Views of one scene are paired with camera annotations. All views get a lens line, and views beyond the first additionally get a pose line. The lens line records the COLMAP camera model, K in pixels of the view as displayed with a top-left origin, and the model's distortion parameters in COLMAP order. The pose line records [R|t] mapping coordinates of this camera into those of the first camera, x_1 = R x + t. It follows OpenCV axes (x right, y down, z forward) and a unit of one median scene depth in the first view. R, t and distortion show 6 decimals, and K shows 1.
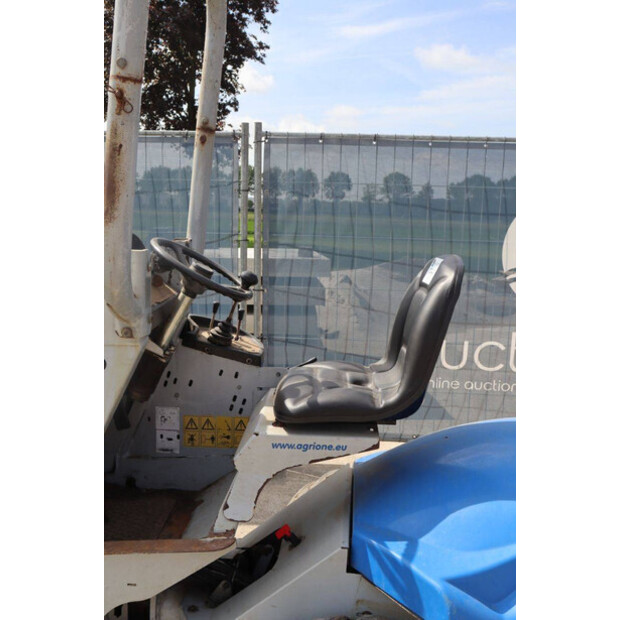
lens RADIAL K [[654.4, 0, 305.1], [0, 654.4, 312.5], [0, 0, 1]] dist [0.031024, 0.000000]
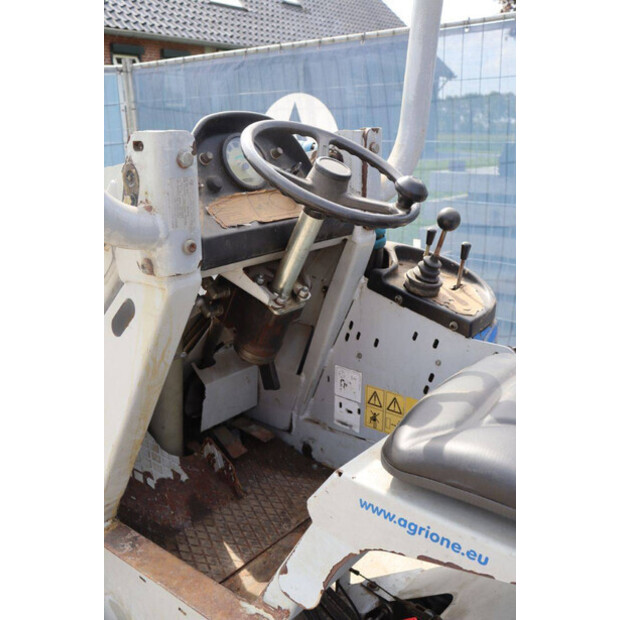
lens RADIAL K [[606.4, 0, 307.7], [0, 606.4, 316.3], [0, 0, 1]] dist [-0.017520, 0.000000]
pose [[0.795684, 0.156656, -0.585103, 0.138608], [-0.072021, 0.983592, 0.165406, -0.021076], [0.601415, -0.089471, 0.793911, 0.444405]]
